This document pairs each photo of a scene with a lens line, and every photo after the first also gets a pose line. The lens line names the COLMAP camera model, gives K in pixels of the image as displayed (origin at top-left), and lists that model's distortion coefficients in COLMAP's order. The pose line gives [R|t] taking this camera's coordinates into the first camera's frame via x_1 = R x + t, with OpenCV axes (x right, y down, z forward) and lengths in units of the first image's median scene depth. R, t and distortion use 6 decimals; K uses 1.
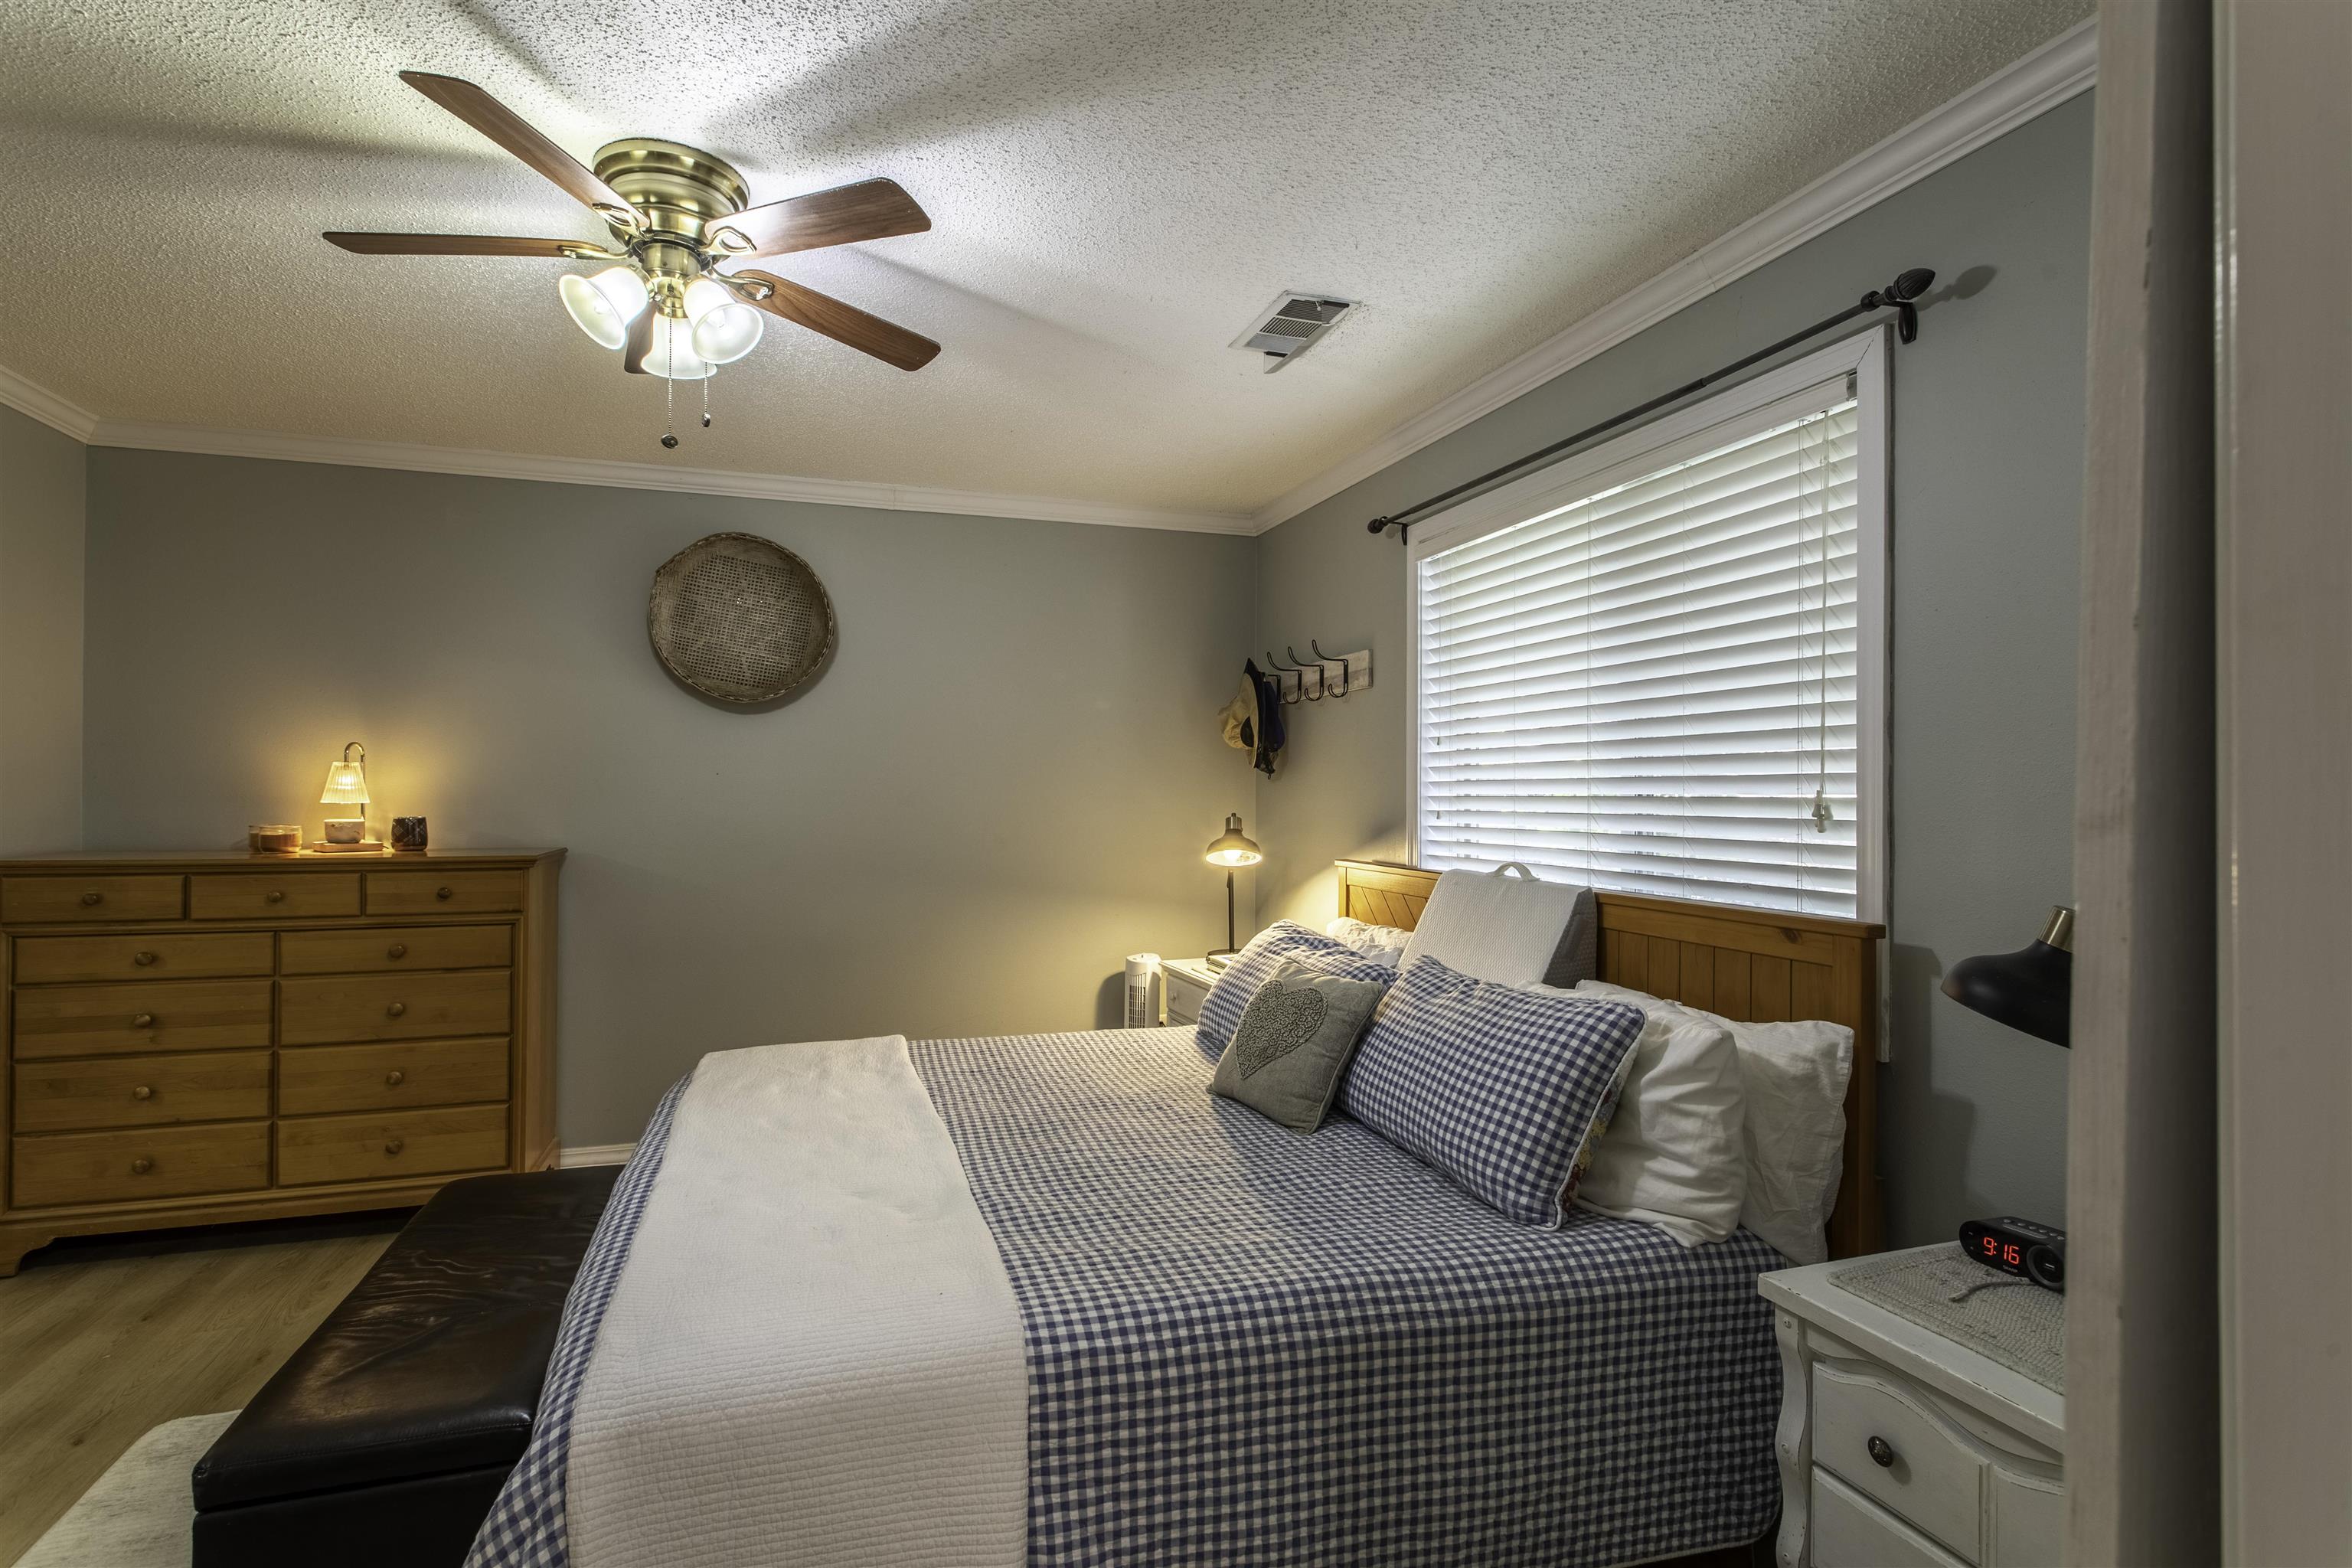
lens RADIAL K [[1129.4, 0, 1179.4], [0, 1129.4, 788.8], [0, 0, 1]] dist [0.002660, 0.002259]
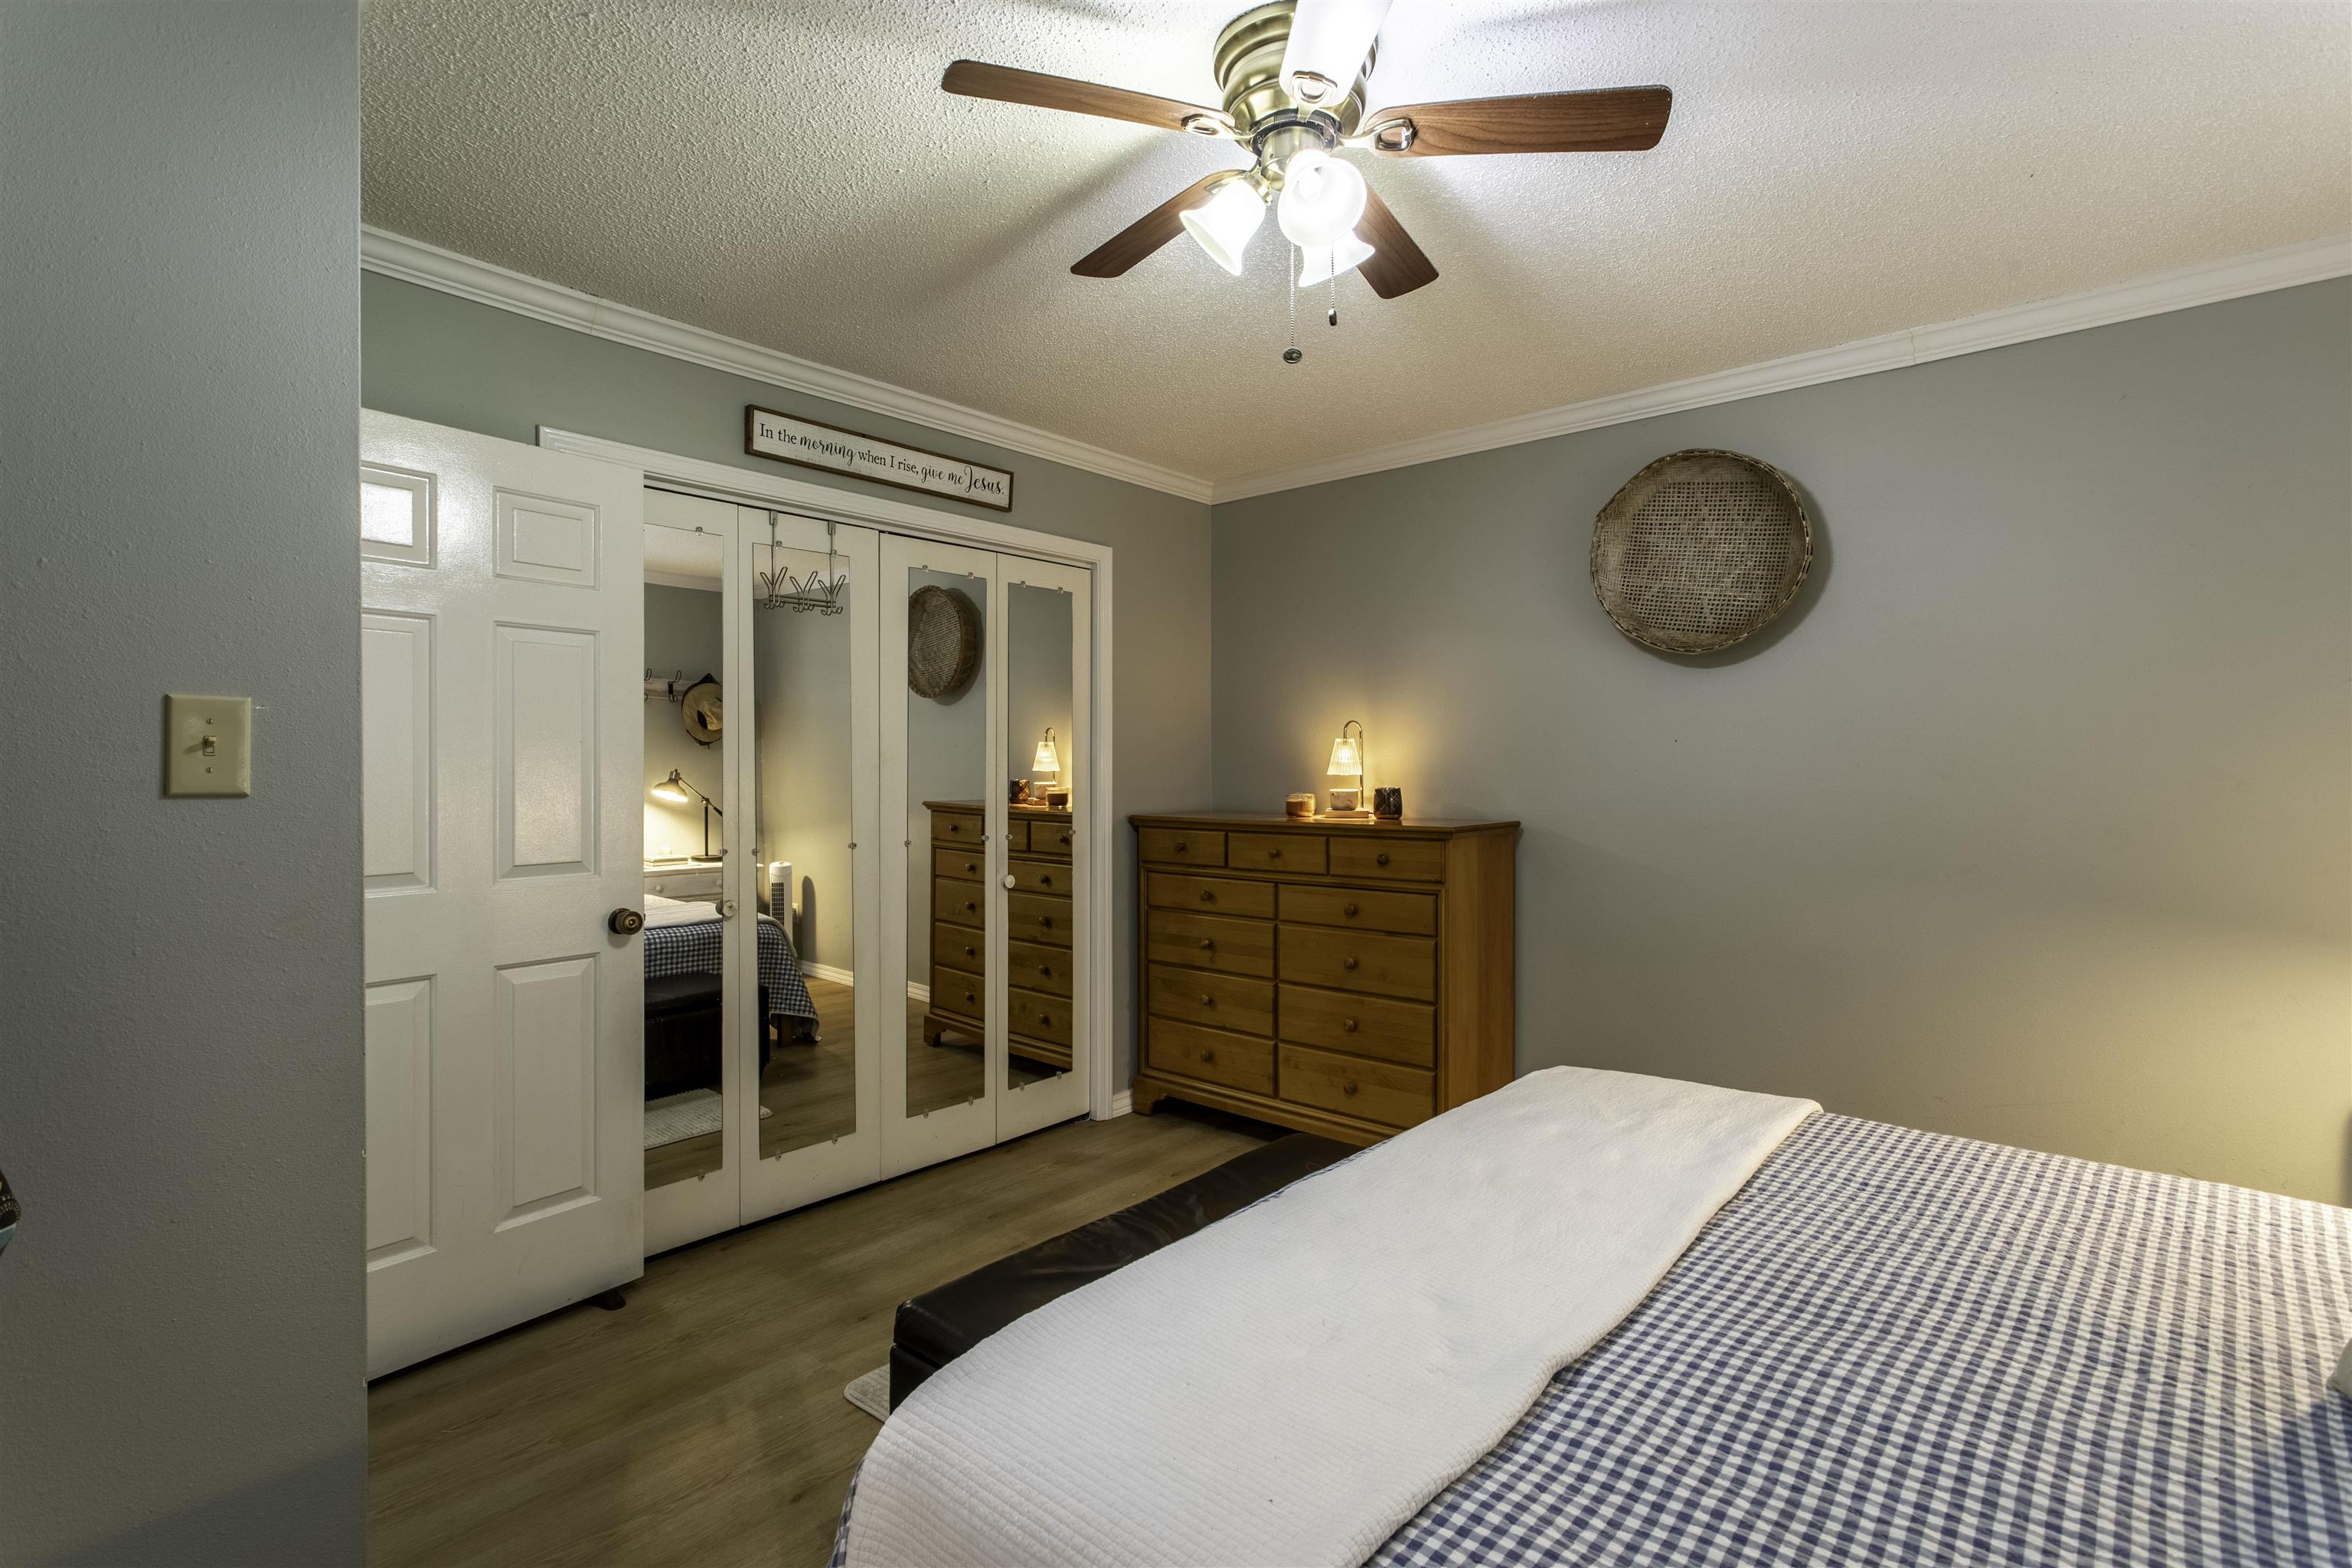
lens RADIAL K [[1129.4, 0, 1168.4], [0, 1129.4, 773.0], [0, 0, 1]] dist [0.002660, 0.002259]
pose [[0.509379, -0.003016, -0.860537, 0.157960], [0.007487, 0.999972, 0.000927, 0.009158], [0.860510, -0.006915, 0.509387, 0.293883]]
